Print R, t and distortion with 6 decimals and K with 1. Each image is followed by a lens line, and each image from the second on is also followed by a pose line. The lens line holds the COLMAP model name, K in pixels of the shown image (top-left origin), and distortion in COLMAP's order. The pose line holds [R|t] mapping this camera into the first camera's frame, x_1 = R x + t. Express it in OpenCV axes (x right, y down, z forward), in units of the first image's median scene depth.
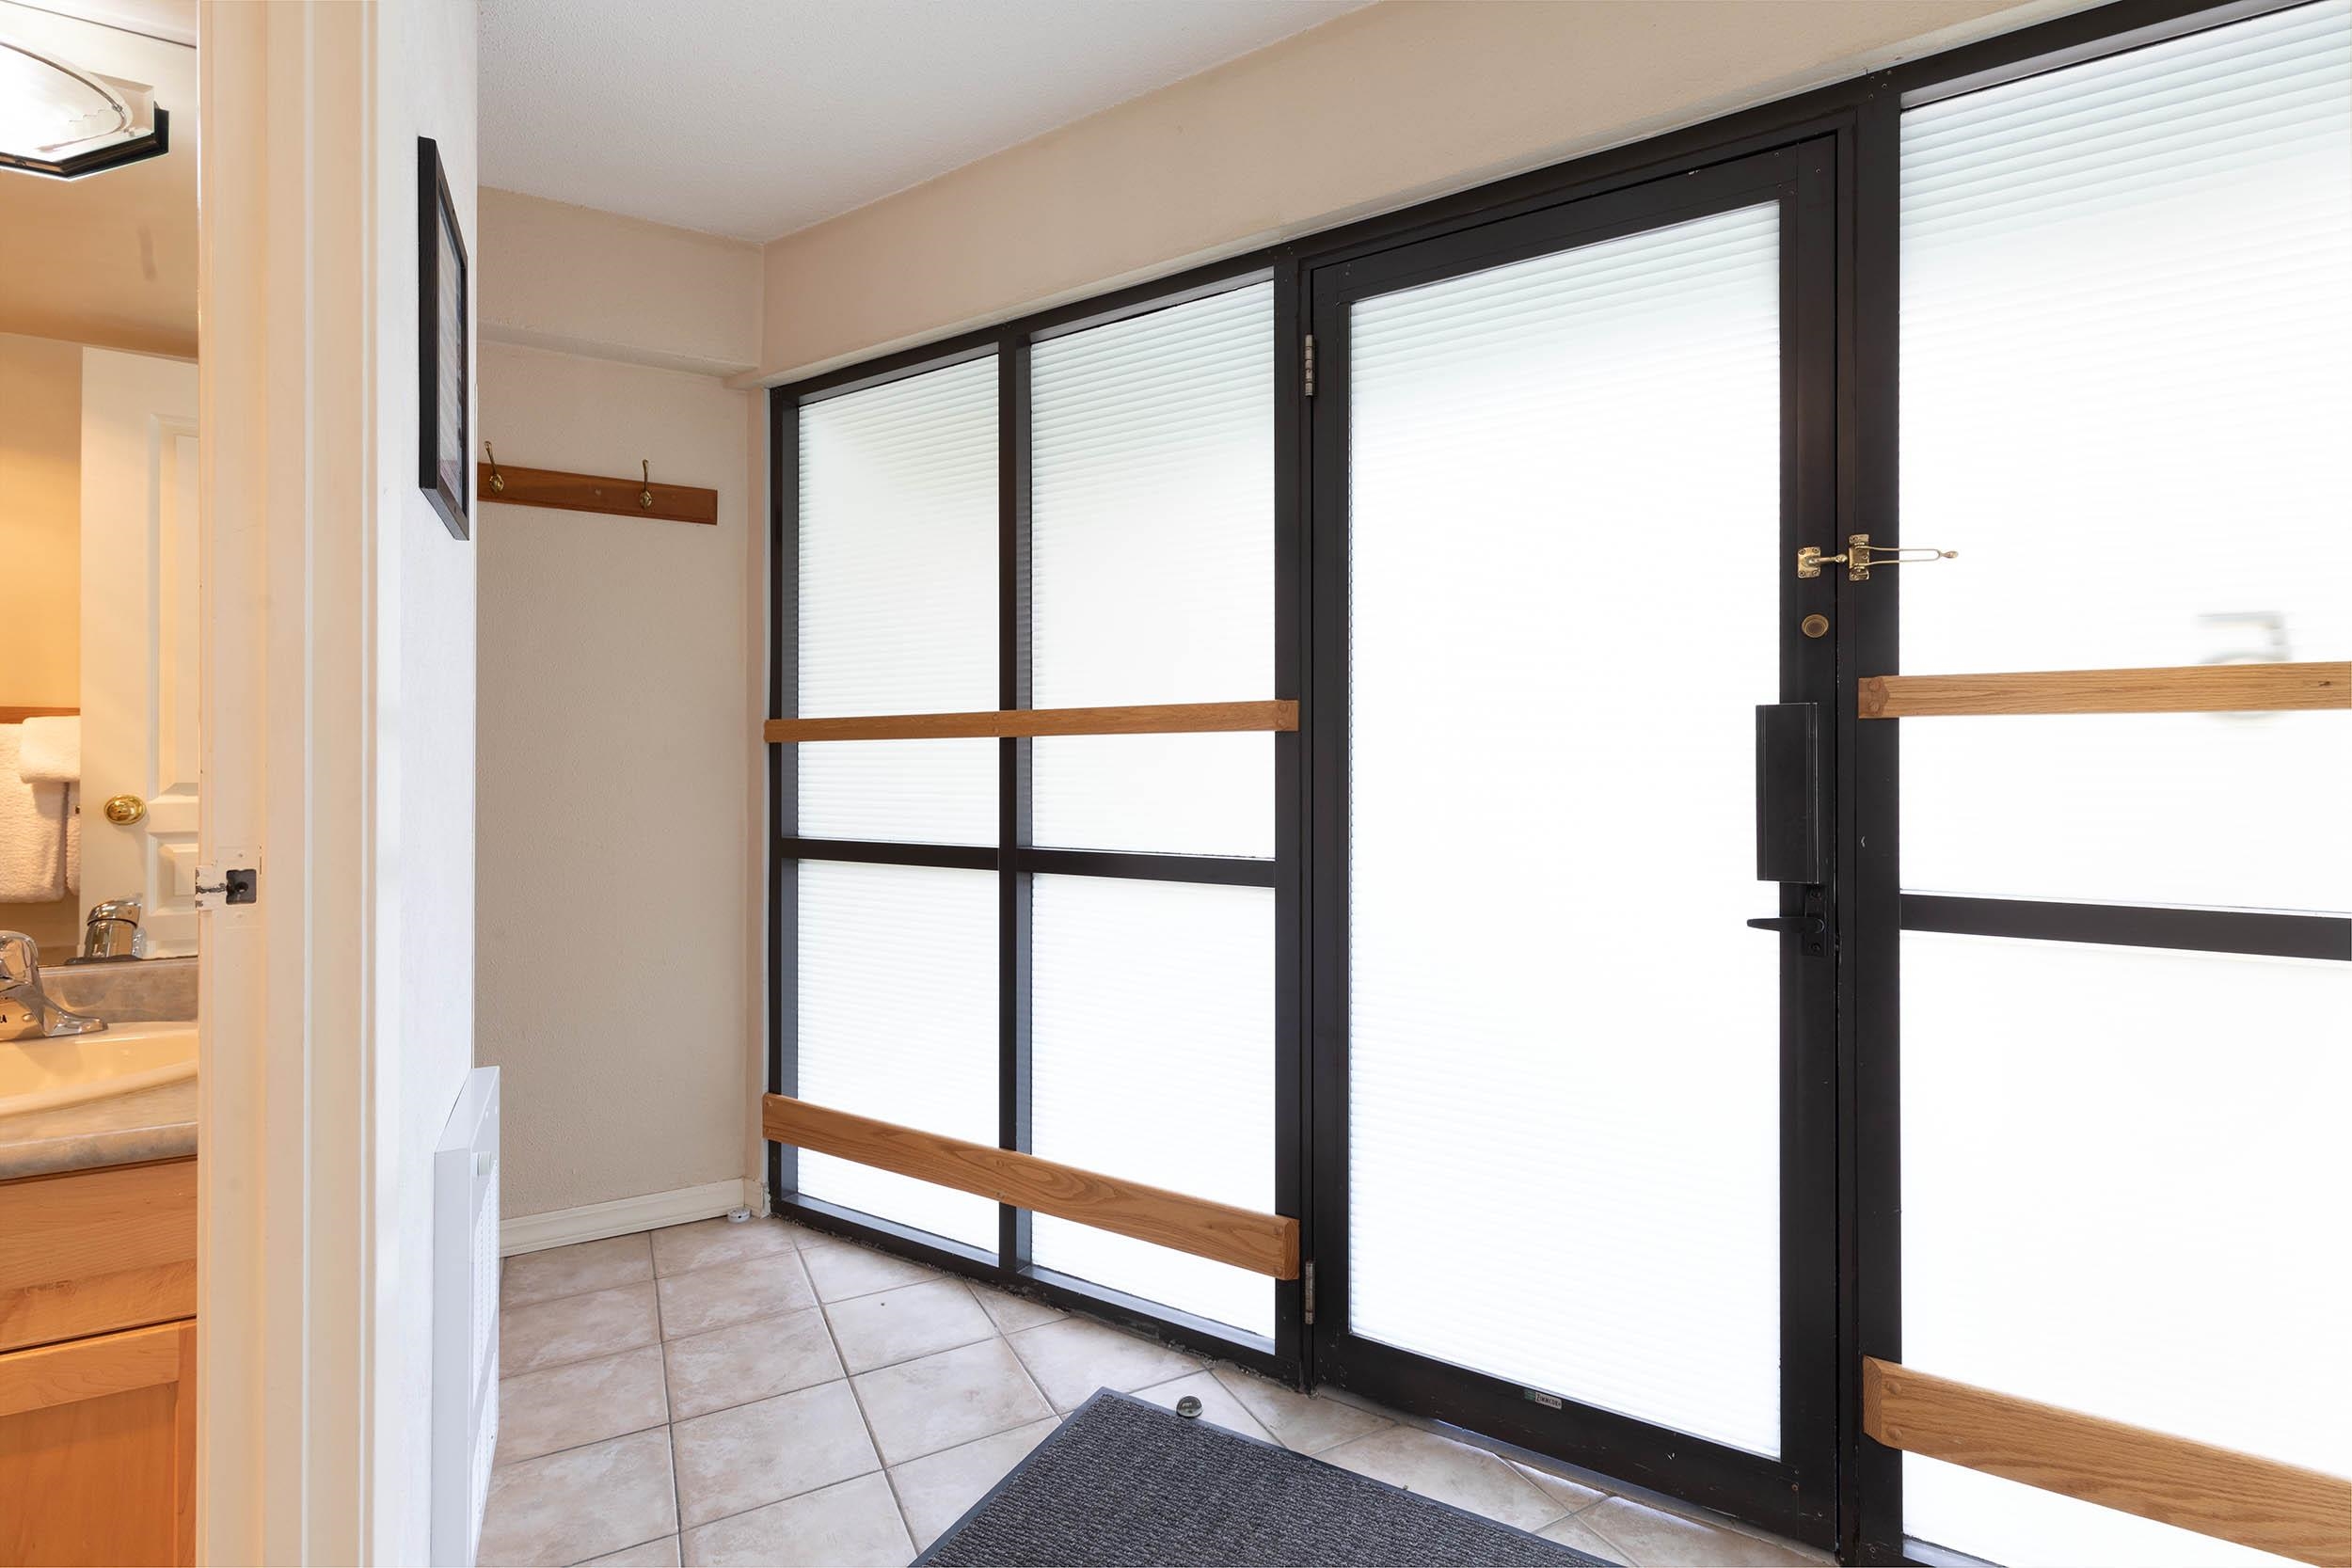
lens RADIAL K [[1075.0, 0, 1157.5], [0, 1075.0, 784.5], [0, 0, 1]] dist [0.001541, -0.000139]
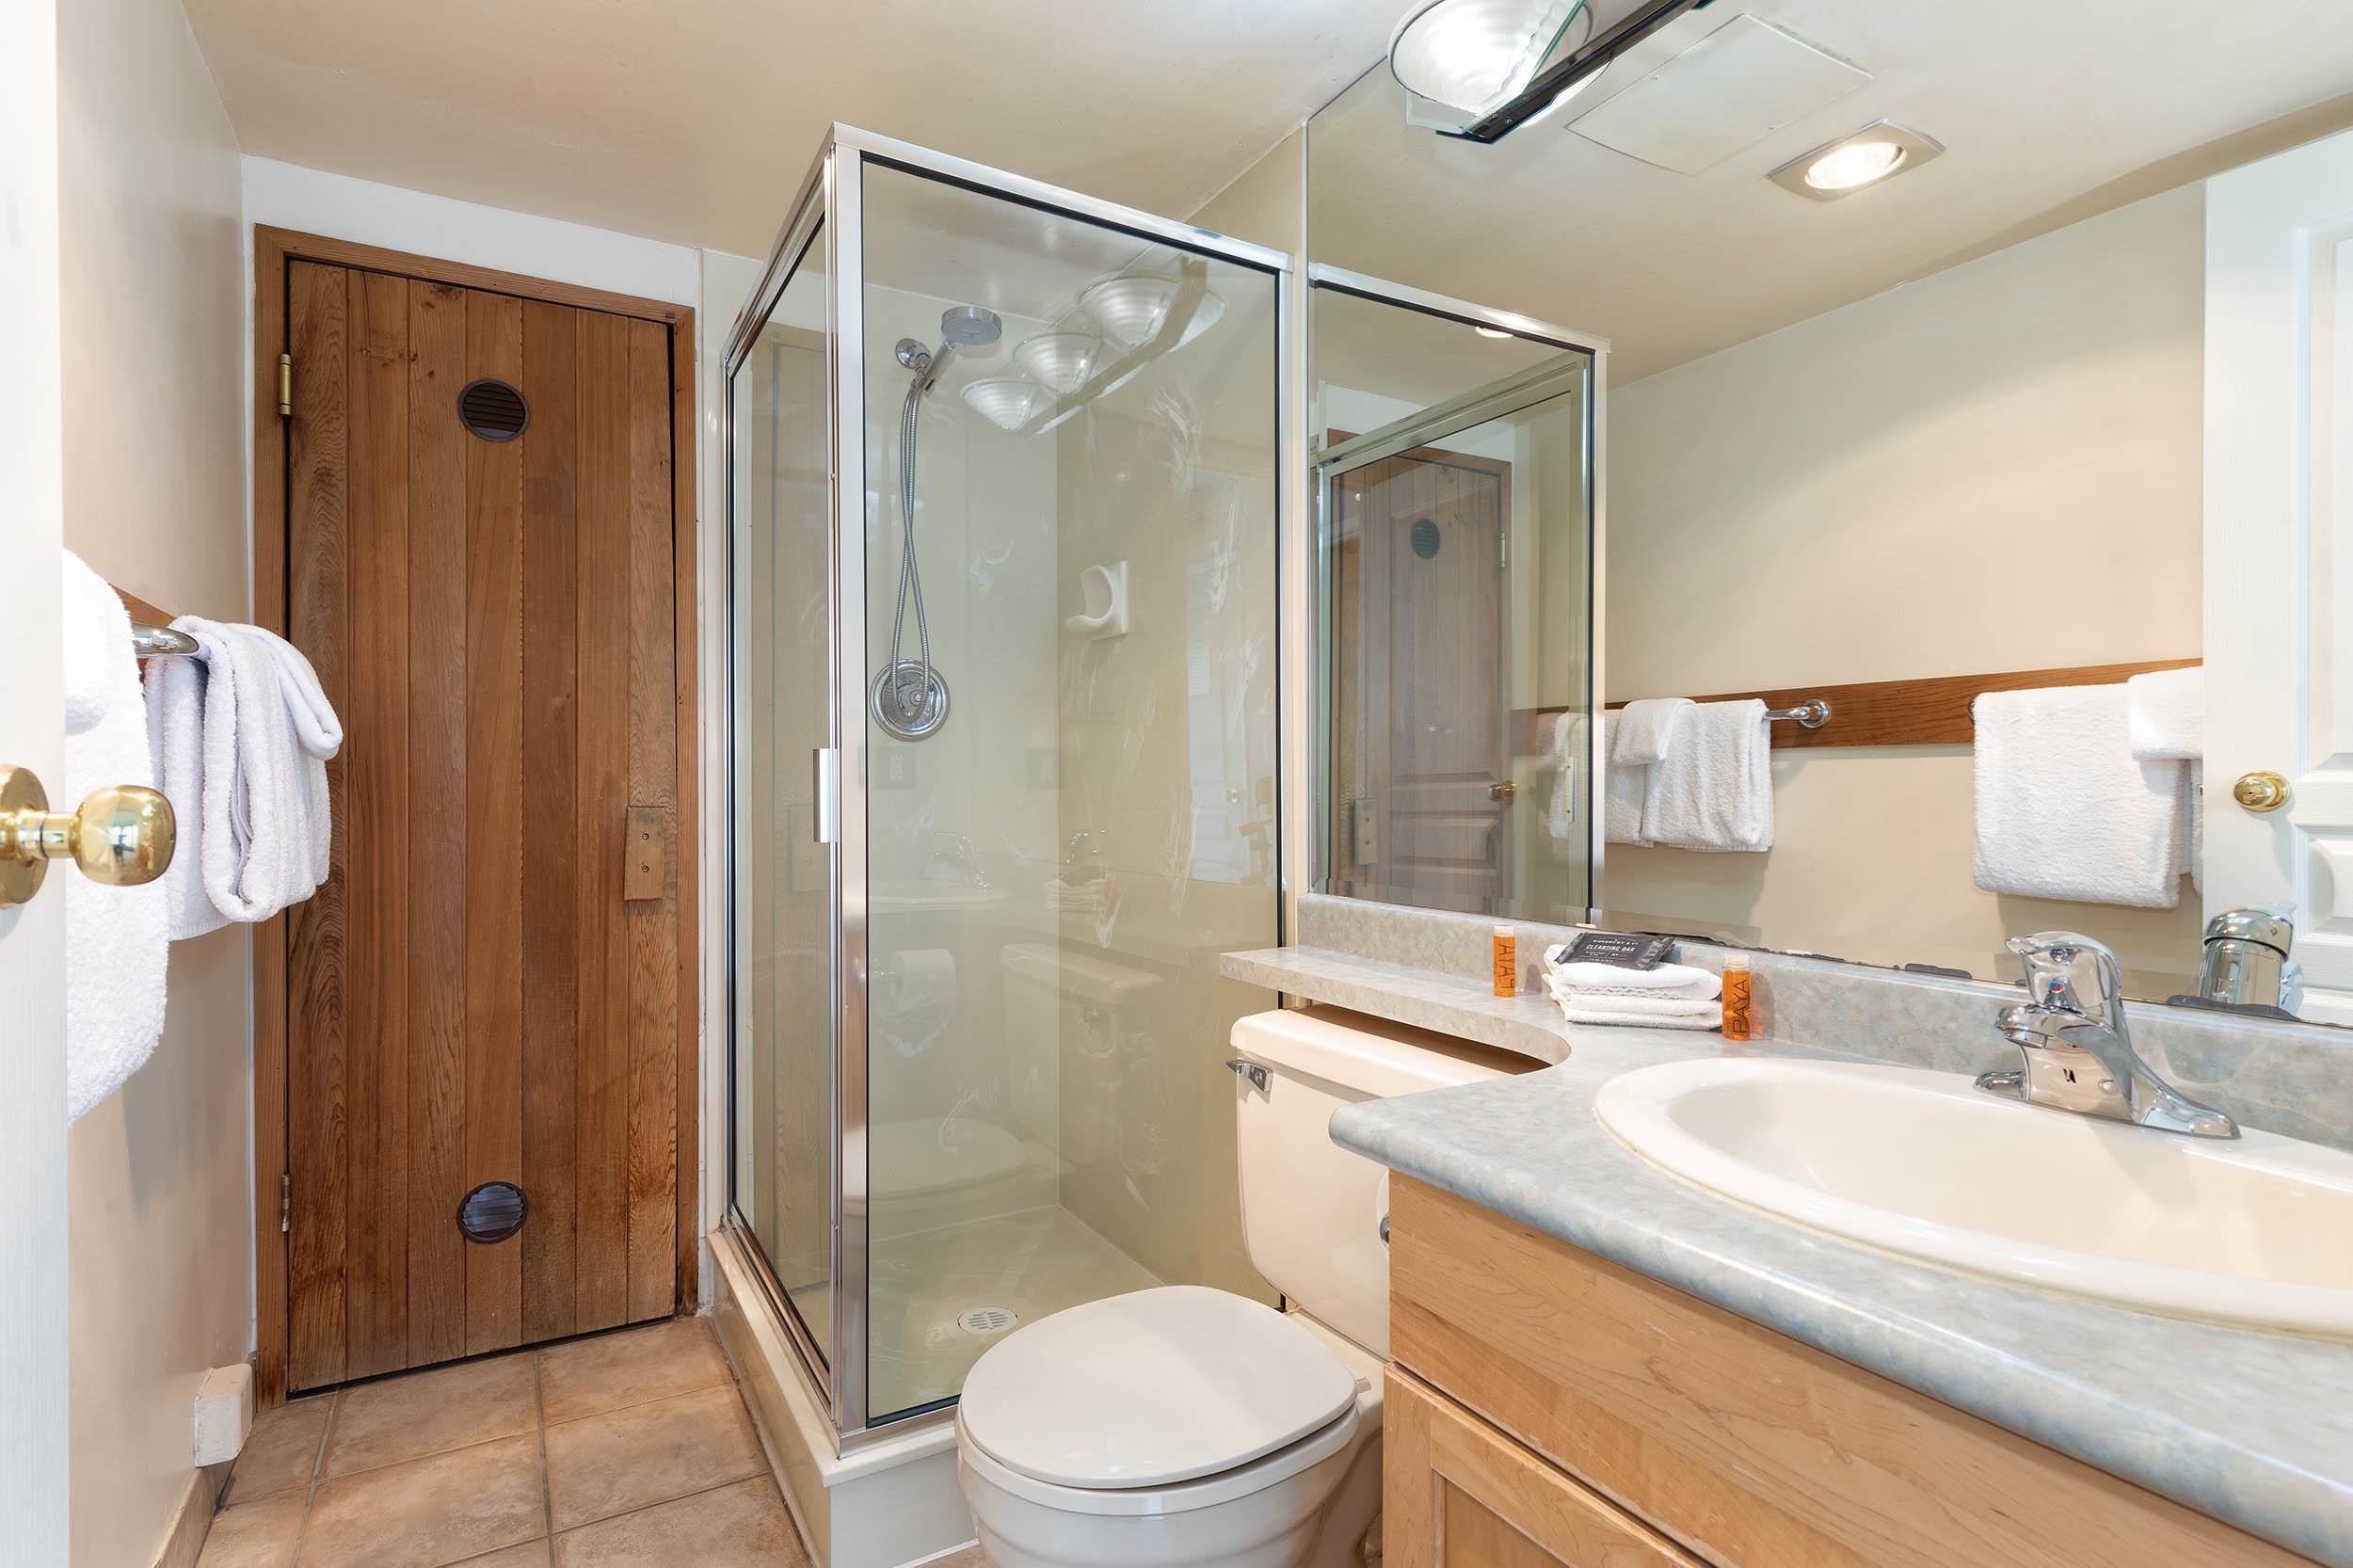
lens RADIAL K [[1134.0, 0, 1119.6], [0, 1134.0, 774.8], [0, 0, 1]] dist [0.004311, -0.000590]
pose [[0.024599, -0.007806, -0.999667, -0.249728], [-0.011061, 0.999906, -0.008080, 0.032091], [0.999636, 0.011256, 0.024510, 0.253074]]
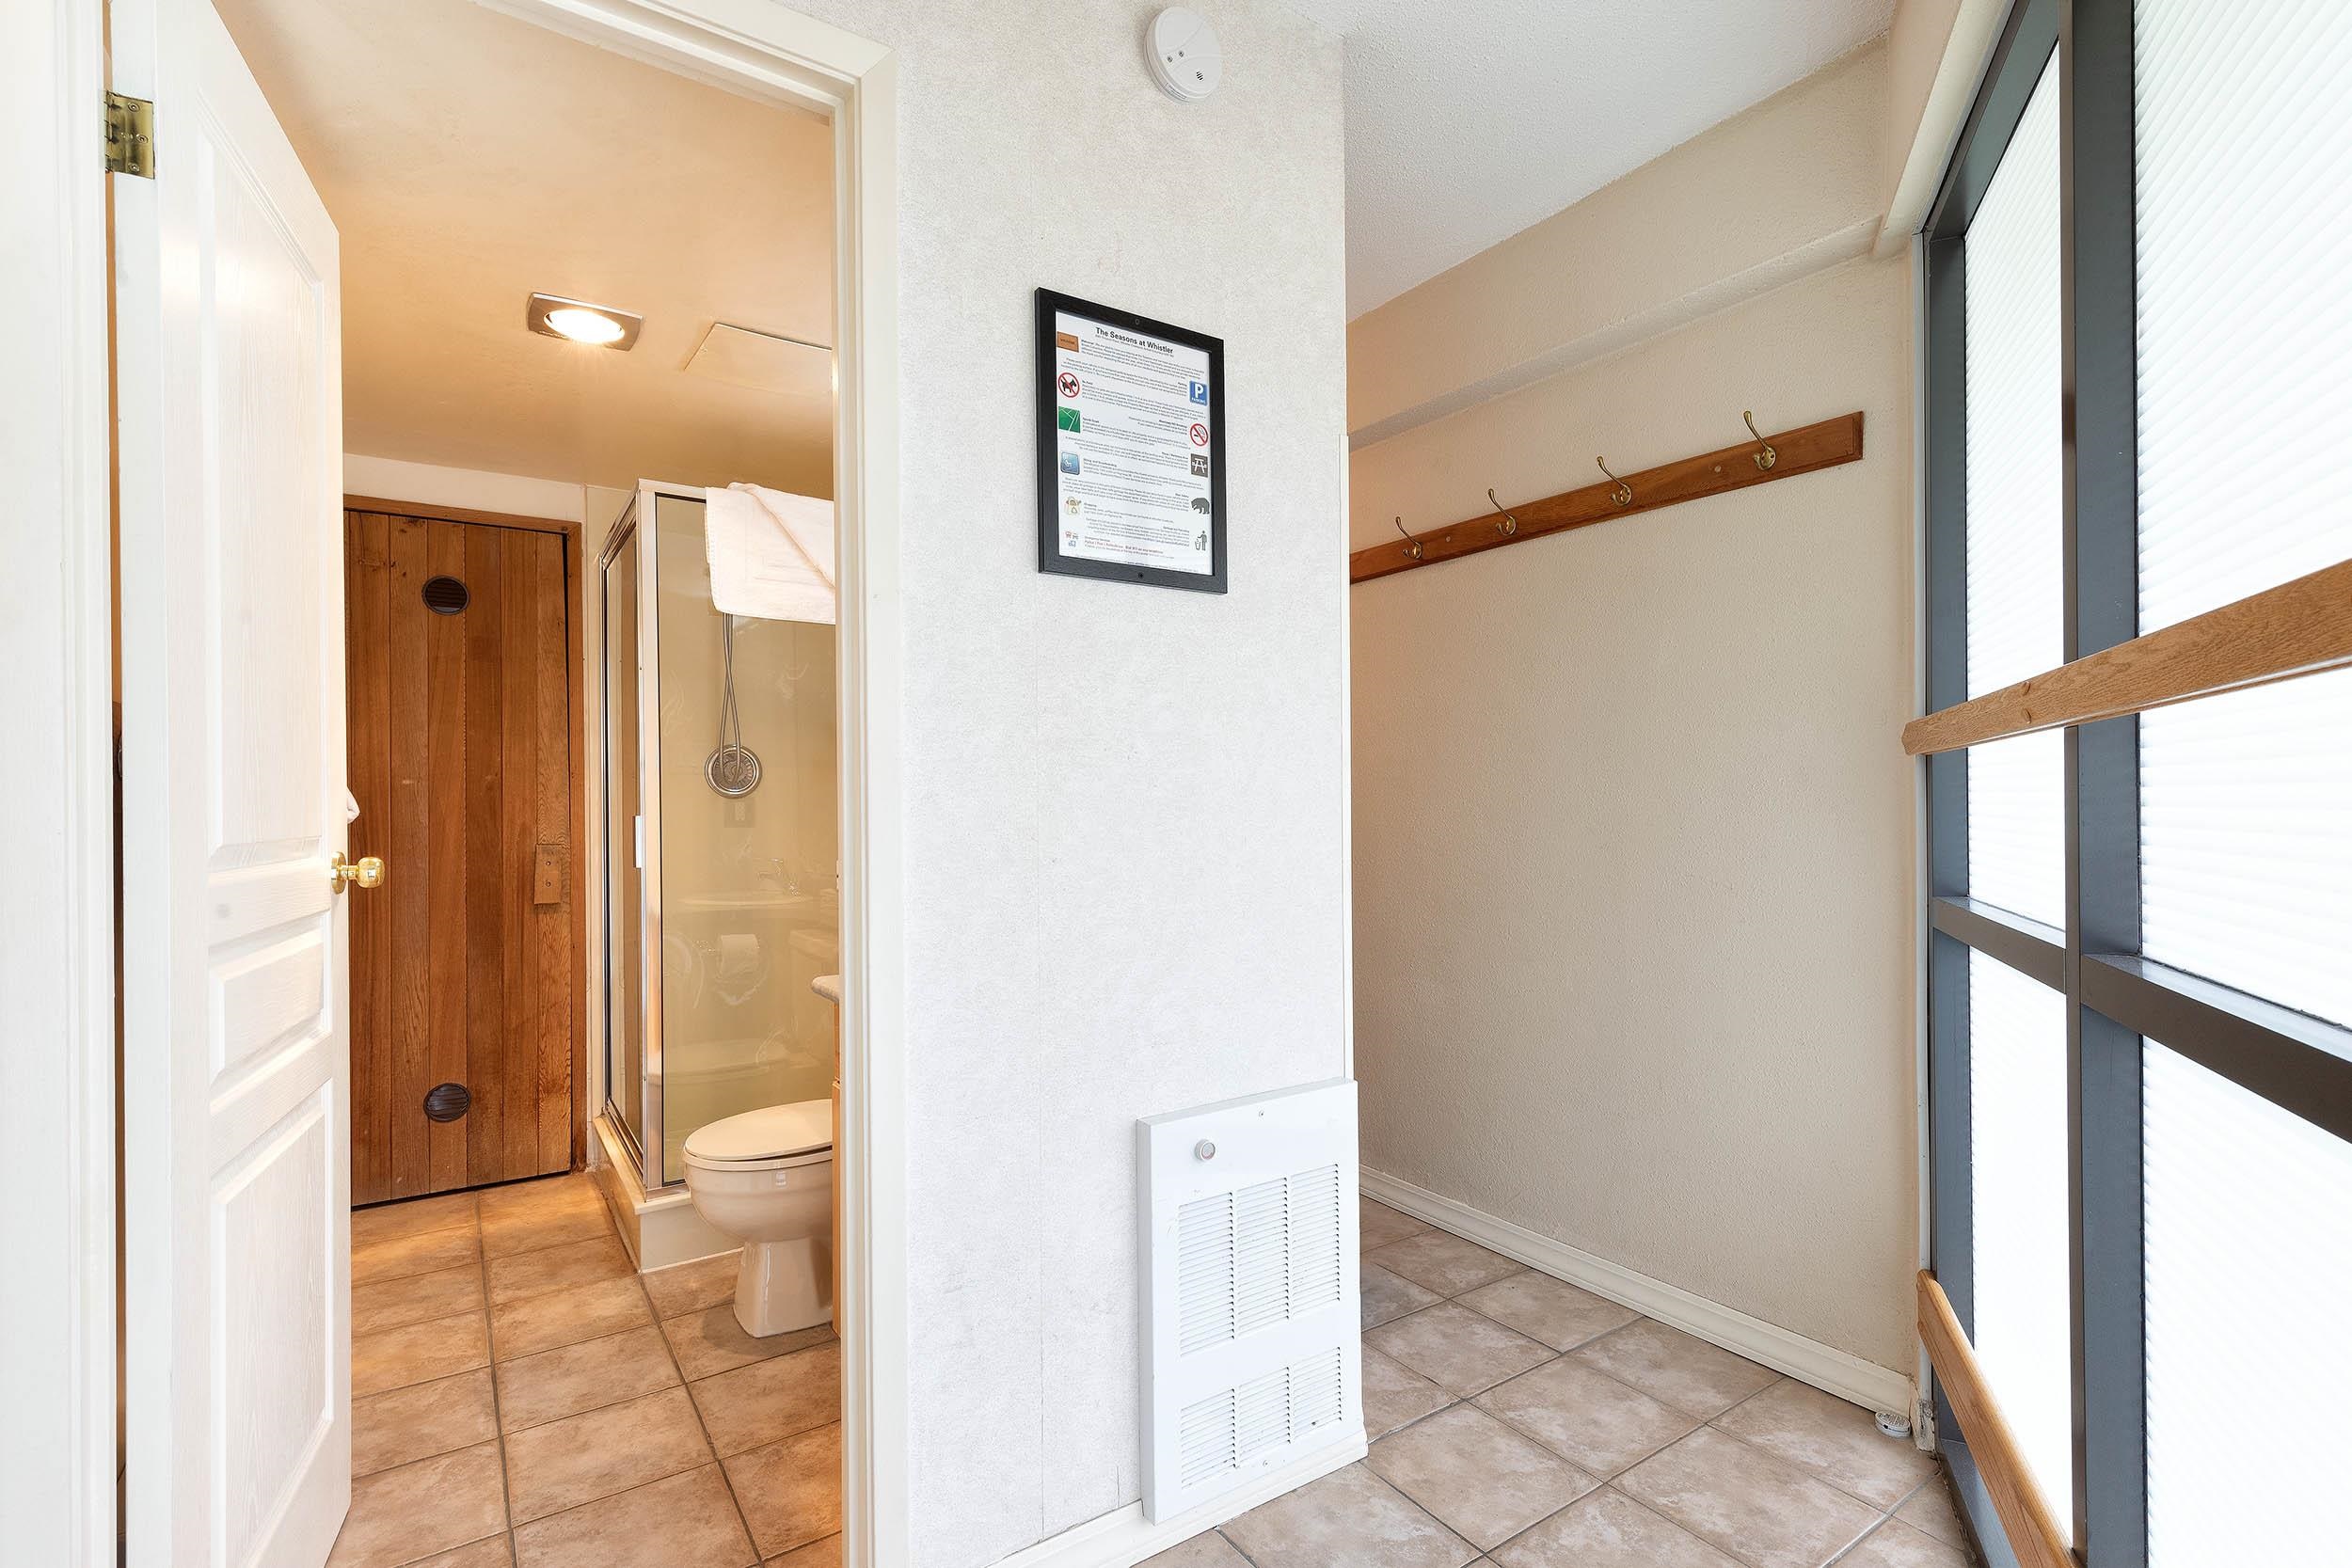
lens RADIAL K [[1075.0, 0, 1157.5], [0, 1075.0, 784.5], [0, 0, 1]] dist [0.001541, -0.000139]
pose [[0.105112, -0.013786, -0.994365, 0.330589], [-0.002884, 0.999895, -0.014167, -0.008823], [0.994456, 0.004356, 0.105061, 0.552736]]
